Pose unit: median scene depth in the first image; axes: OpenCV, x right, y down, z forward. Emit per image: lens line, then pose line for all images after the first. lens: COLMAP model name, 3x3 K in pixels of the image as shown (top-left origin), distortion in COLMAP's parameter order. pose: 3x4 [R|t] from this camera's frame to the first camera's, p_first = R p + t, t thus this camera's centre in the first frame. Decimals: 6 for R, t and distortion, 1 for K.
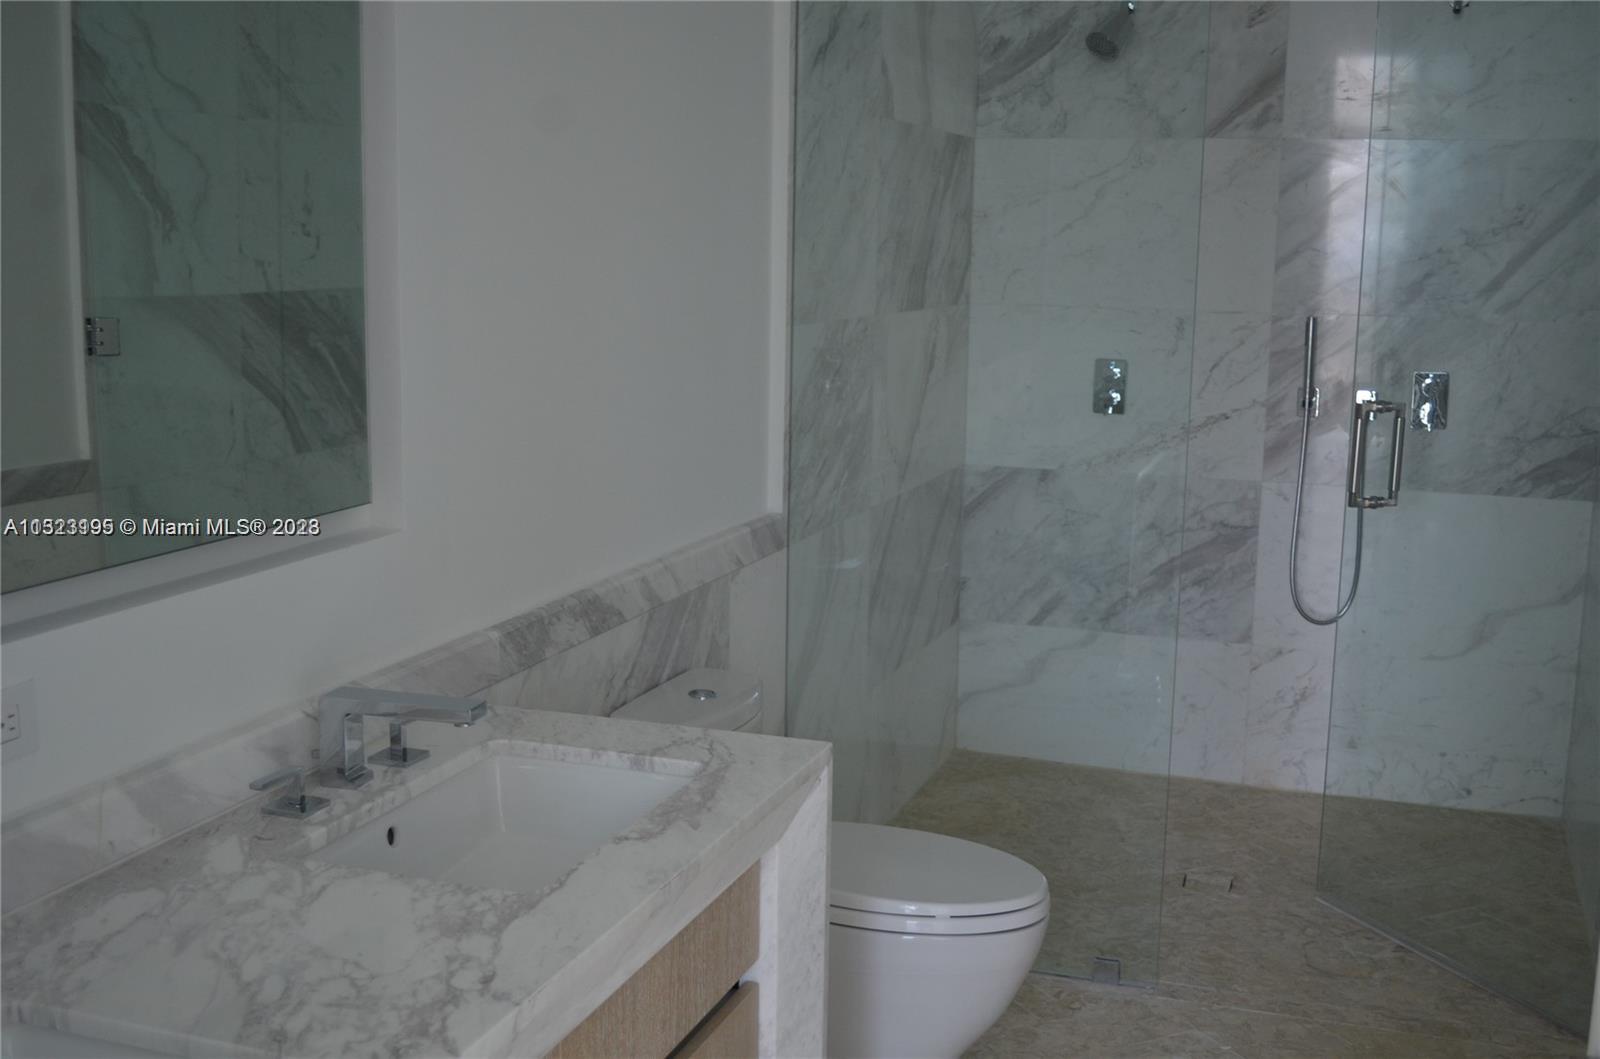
lens RADIAL K [[1748.2, 0, 800.4], [0, 1748.2, 531.3], [0, 0, 1]] dist [-0.055216, 0.000000]
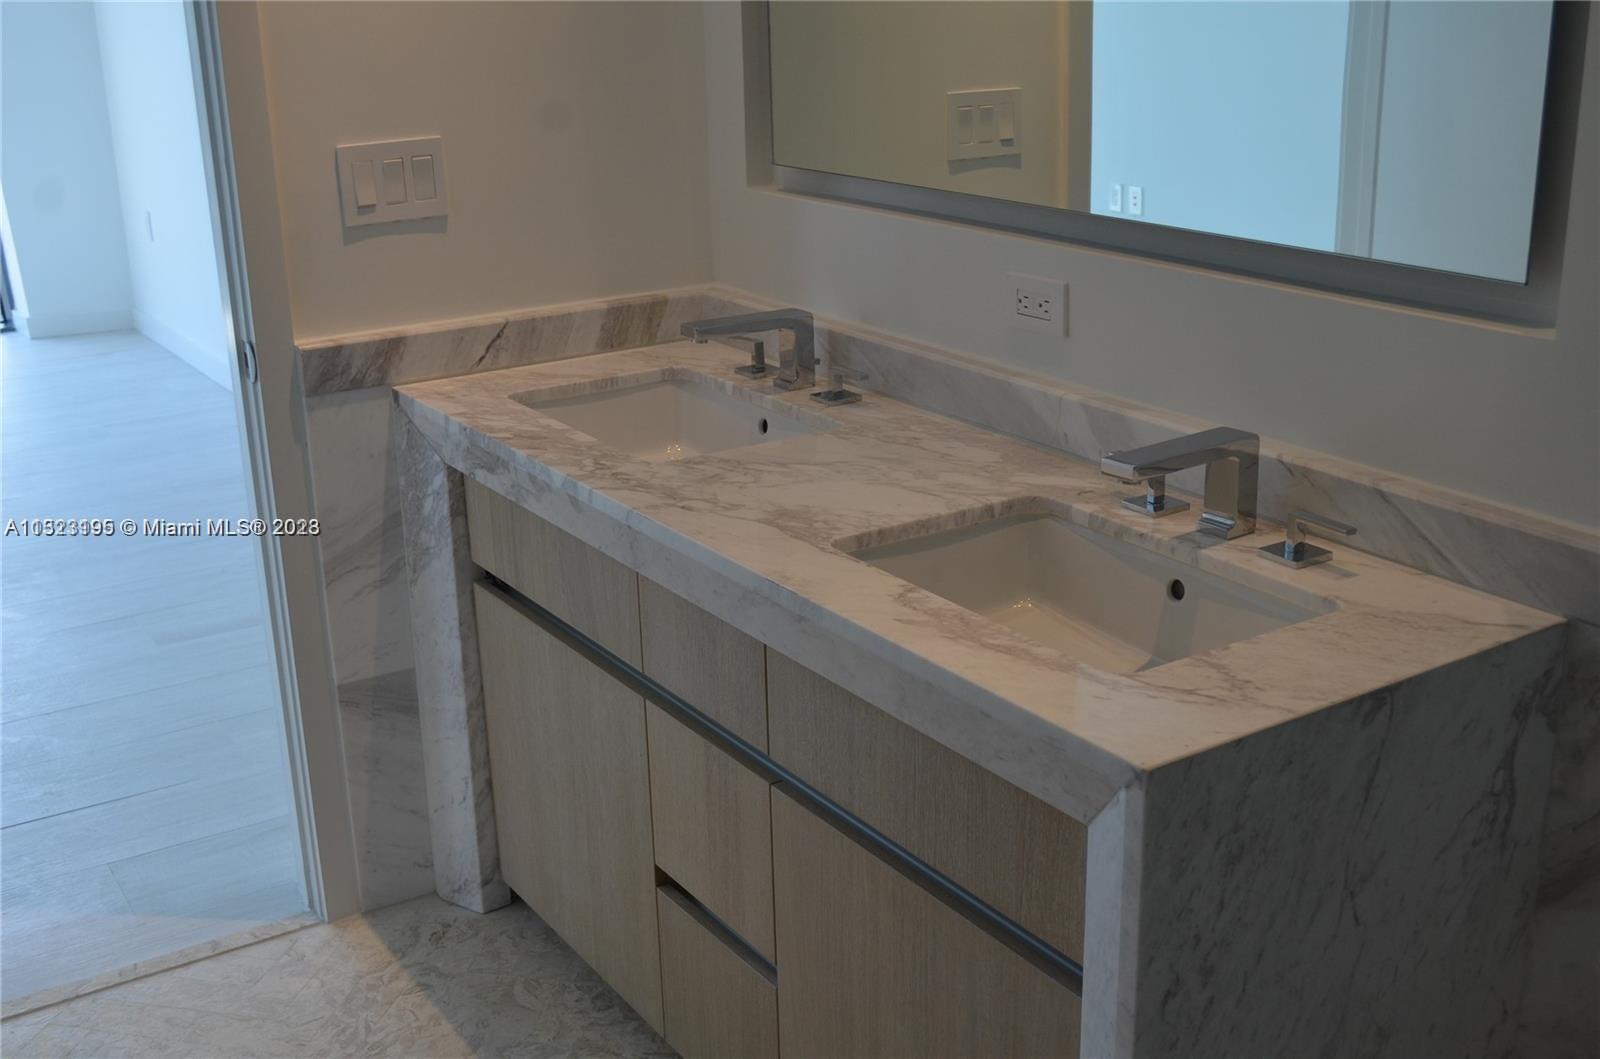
lens RADIAL K [[1748.2, 0, 801.0], [0, 1748.2, 528.8], [0, 0, 1]] dist [-0.055216, 0.000000]
pose [[-0.601157, 0.254085, -0.757661, 0.726912], [-0.118374, 0.909334, 0.398872, -0.250791], [0.790315, 0.329472, -0.516576, 1.642173]]
